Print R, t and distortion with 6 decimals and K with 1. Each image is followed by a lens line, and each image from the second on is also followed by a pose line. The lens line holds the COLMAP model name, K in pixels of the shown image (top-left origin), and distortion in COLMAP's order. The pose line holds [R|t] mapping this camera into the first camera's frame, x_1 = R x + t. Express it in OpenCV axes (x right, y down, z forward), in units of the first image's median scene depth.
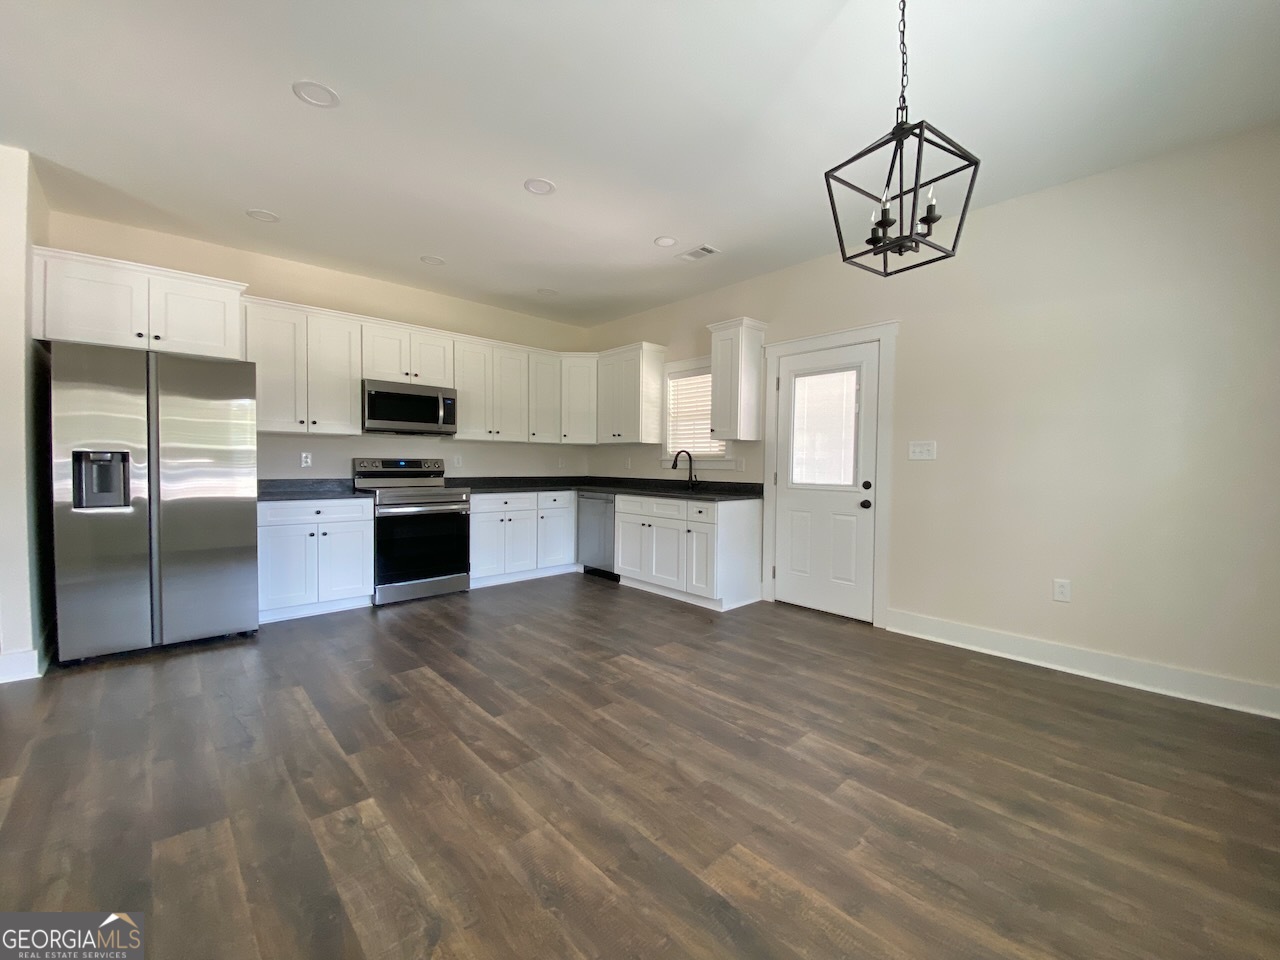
lens RADIAL K [[516.1, 0, 640.0], [0, 516.1, 480.0], [0, 0, 1]] dist [0.014379, -0.016030]
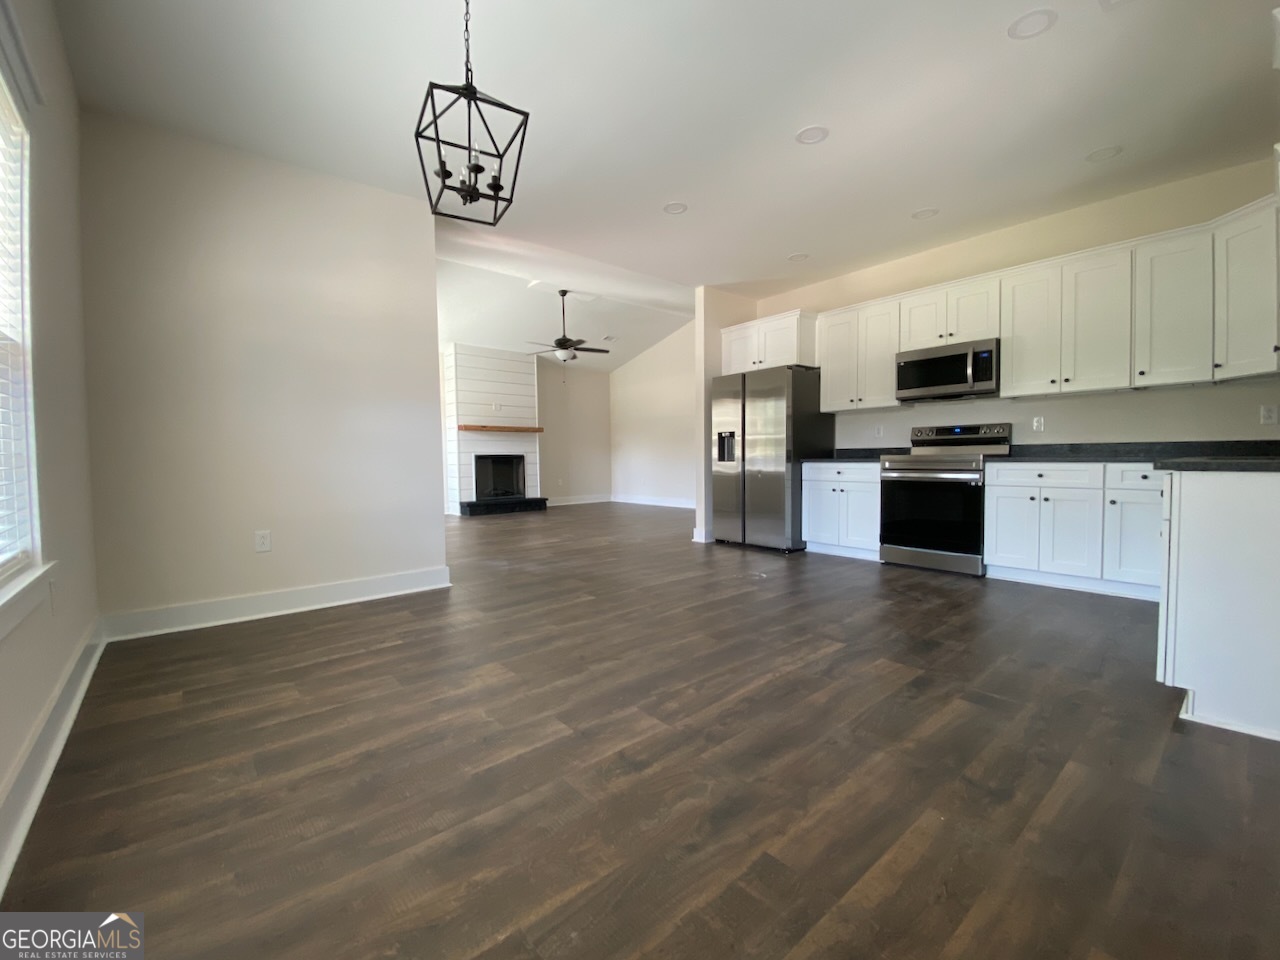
lens RADIAL K [[532.0, 0, 643.8], [0, 532.0, 476.2], [0, 0, 1]] dist [0.027905, -0.021742]
pose [[-0.036332, 0.027337, -0.998966, 0.680673], [-0.022659, 0.999346, 0.028172, 0.046580], [0.999083, 0.023659, -0.035689, 0.582883]]
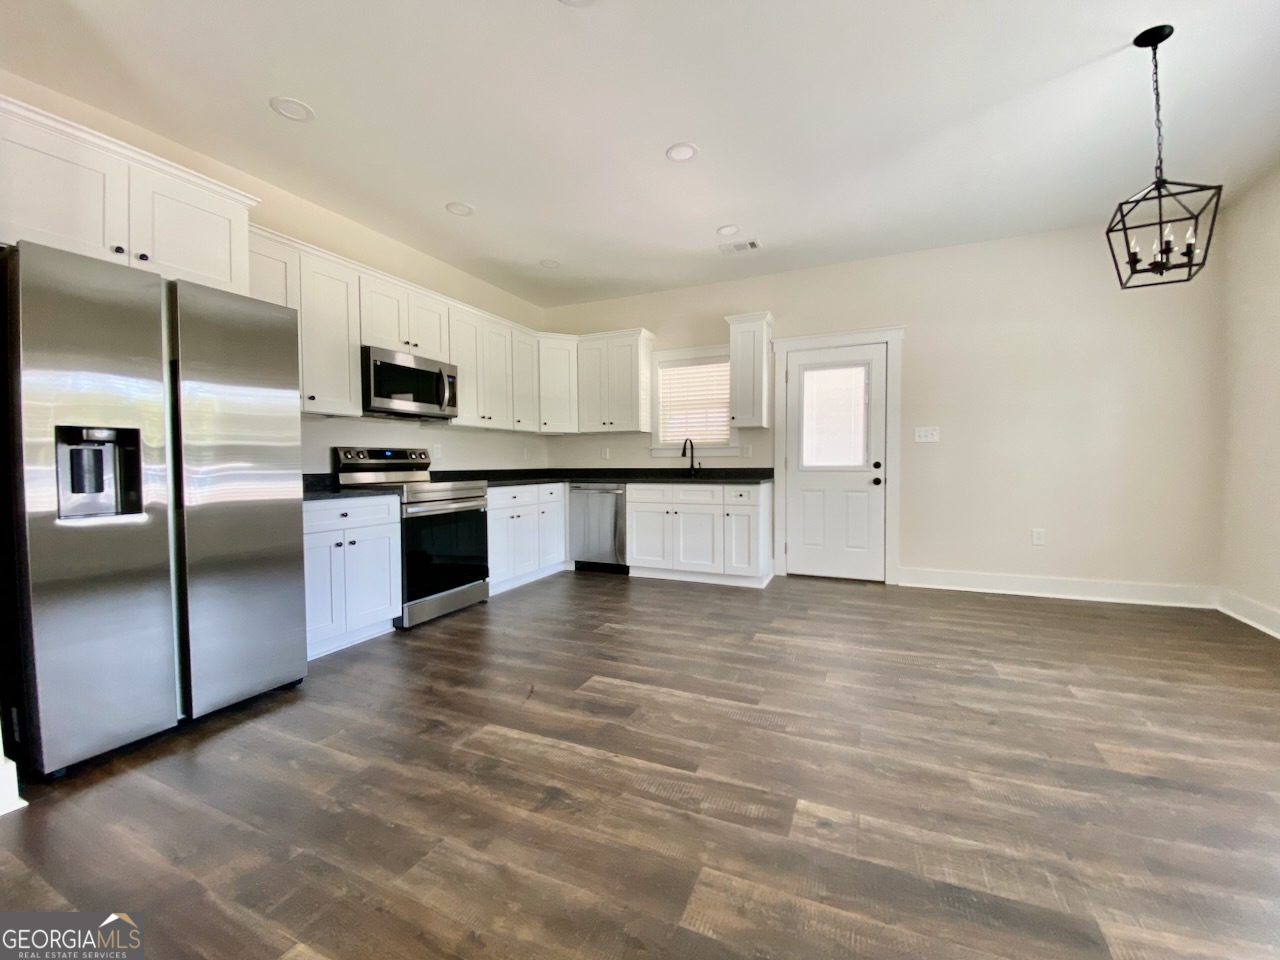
lens RADIAL K [[516.1, 0, 640.0], [0, 516.1, 480.0], [0, 0, 1]] dist [0.014379, -0.016030]
pose [[0.919979, -0.030779, 0.390758, -0.521412], [0.030097, 0.999516, 0.007869, 0.018258], [-0.390811, 0.004521, 0.920460, 0.126911]]
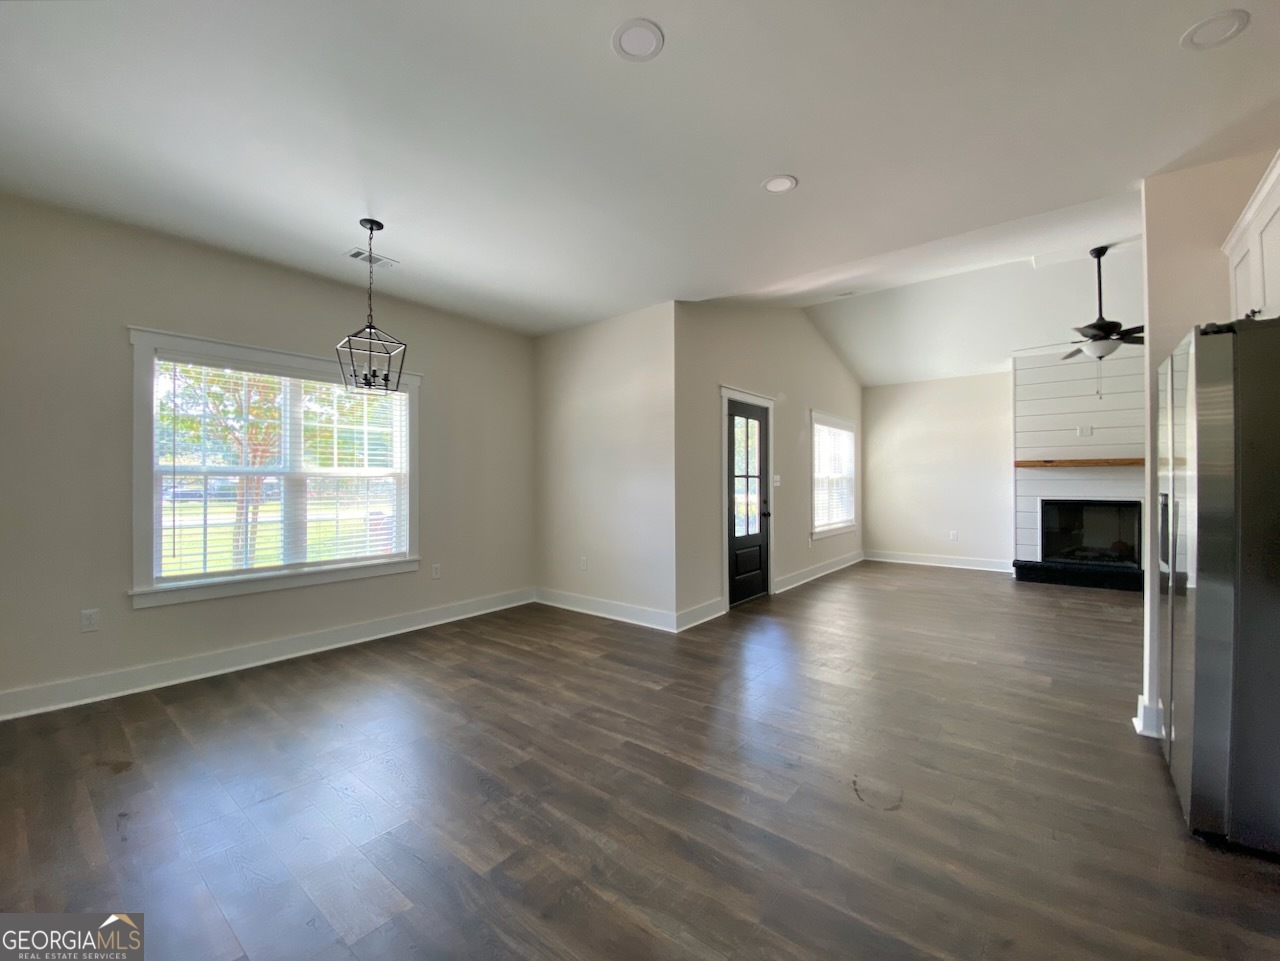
lens RADIAL K [[532.0, 0, 643.8], [0, 532.0, 476.7], [0, 0, 1]] dist [0.027905, -0.021742]
pose [[-0.988663, -0.008880, -0.149887, -0.090044], [-0.013540, 0.999455, 0.030098, -0.073269], [0.149538, 0.031786, -0.988245, 1.288939]]
